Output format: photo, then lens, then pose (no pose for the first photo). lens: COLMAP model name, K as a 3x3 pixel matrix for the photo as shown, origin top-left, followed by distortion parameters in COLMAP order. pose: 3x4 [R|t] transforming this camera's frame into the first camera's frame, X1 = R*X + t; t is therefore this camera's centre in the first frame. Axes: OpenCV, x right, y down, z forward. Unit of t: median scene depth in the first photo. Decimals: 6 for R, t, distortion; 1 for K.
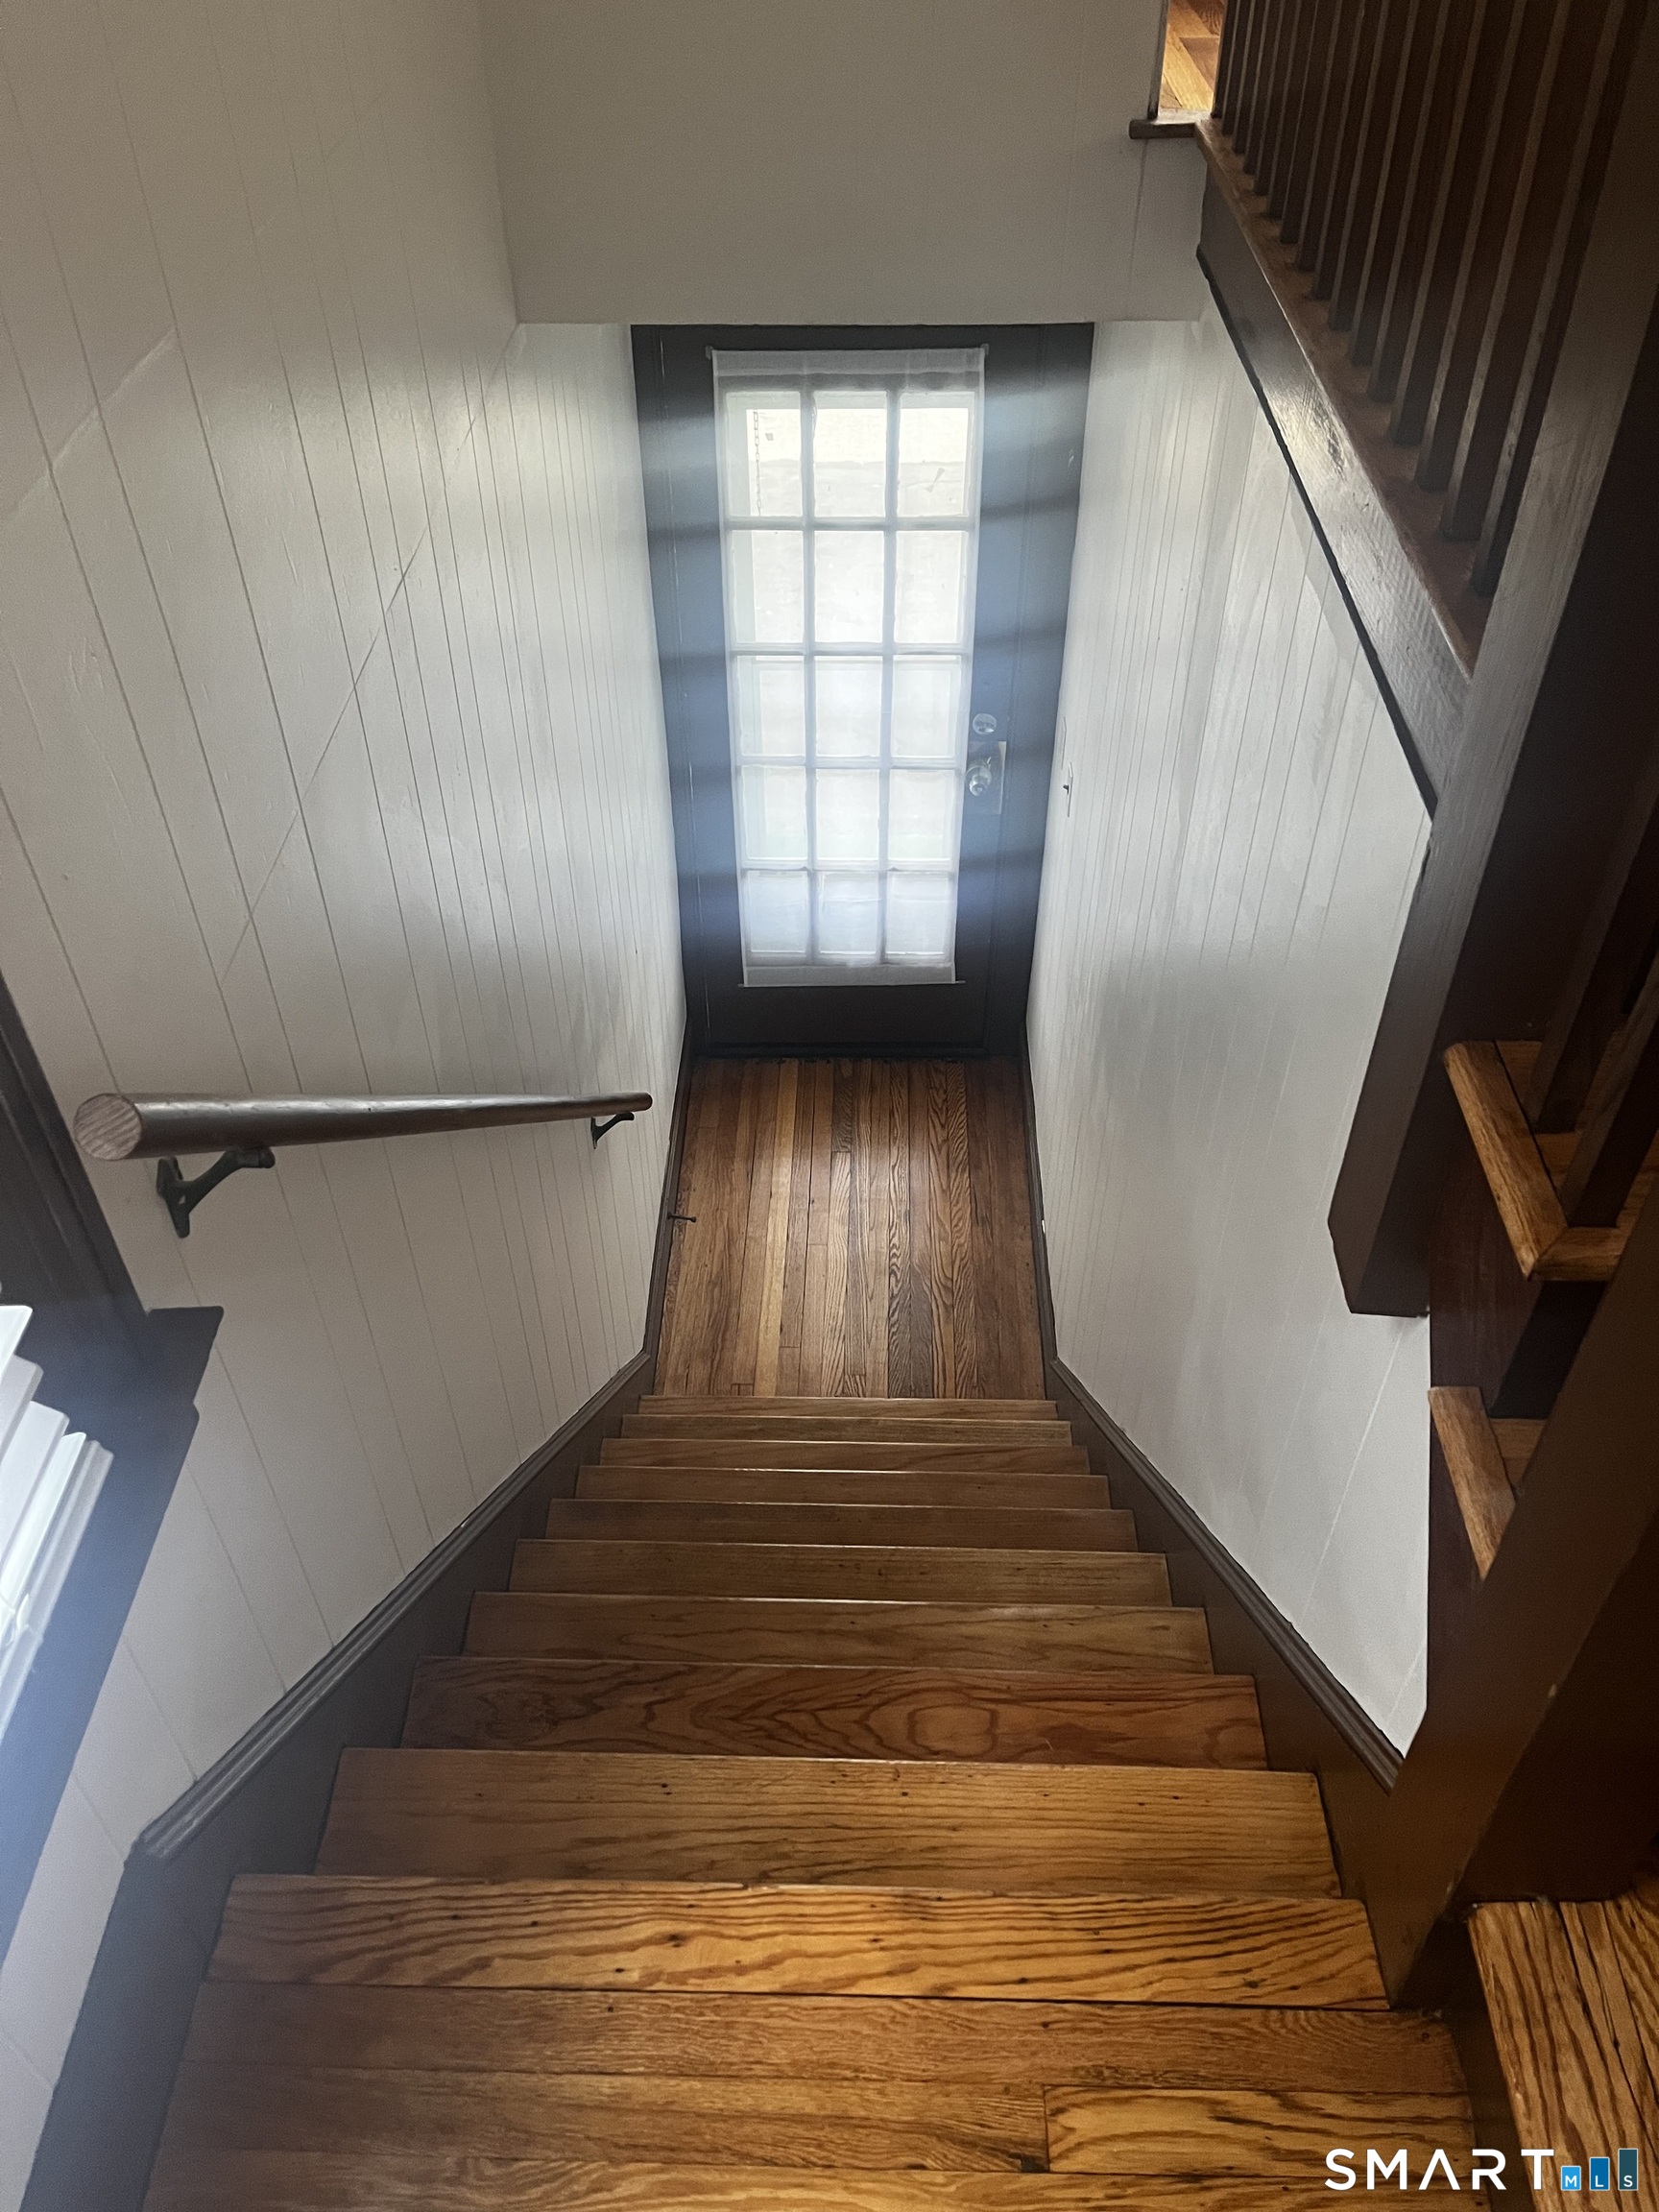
lens RADIAL K [[1671.7, 0, 828.1], [0, 1671.7, 1104.2], [0, 0, 1]] dist [0.061866, -0.083100]
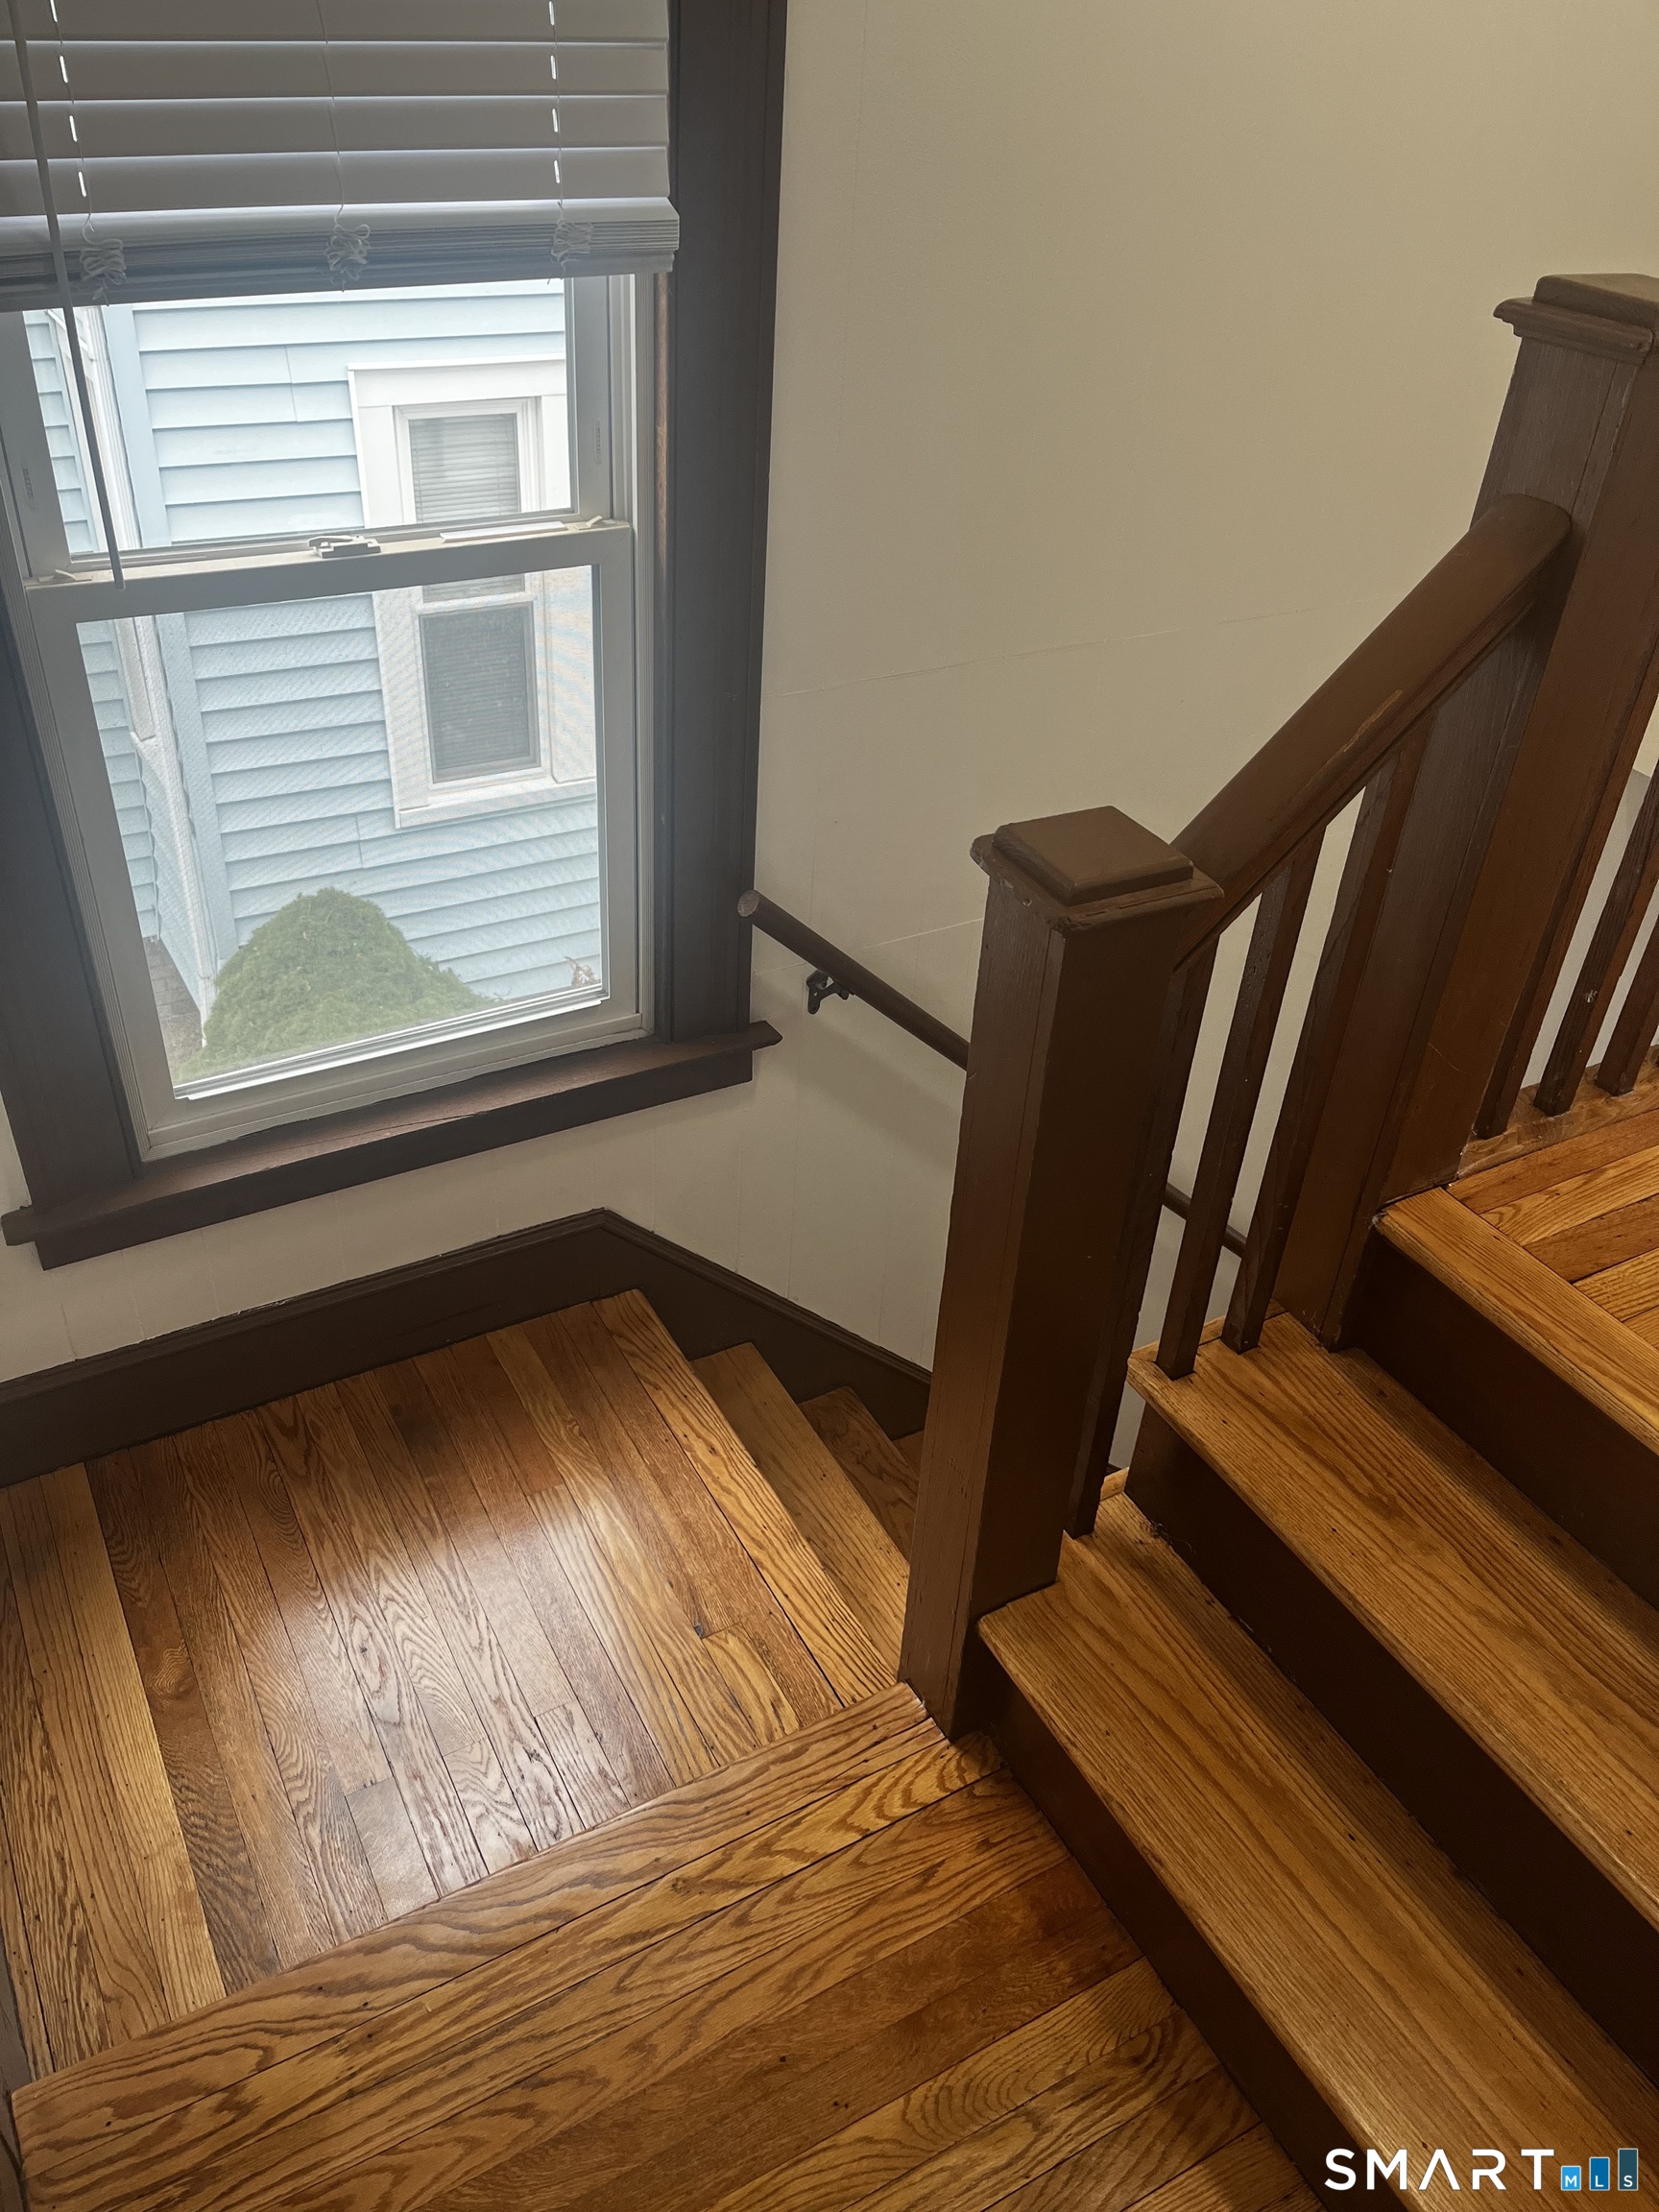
lens RADIAL K [[1671.7, 0, 829.7], [0, 1671.7, 1106.7], [0, 0, 1]] dist [0.061866, -0.083100]
pose [[0.503734, 0.518532, -0.690925, 1.081639], [-0.618799, 0.774678, 0.130239, -0.114502], [0.602777, 0.361937, 0.711098, -0.367337]]
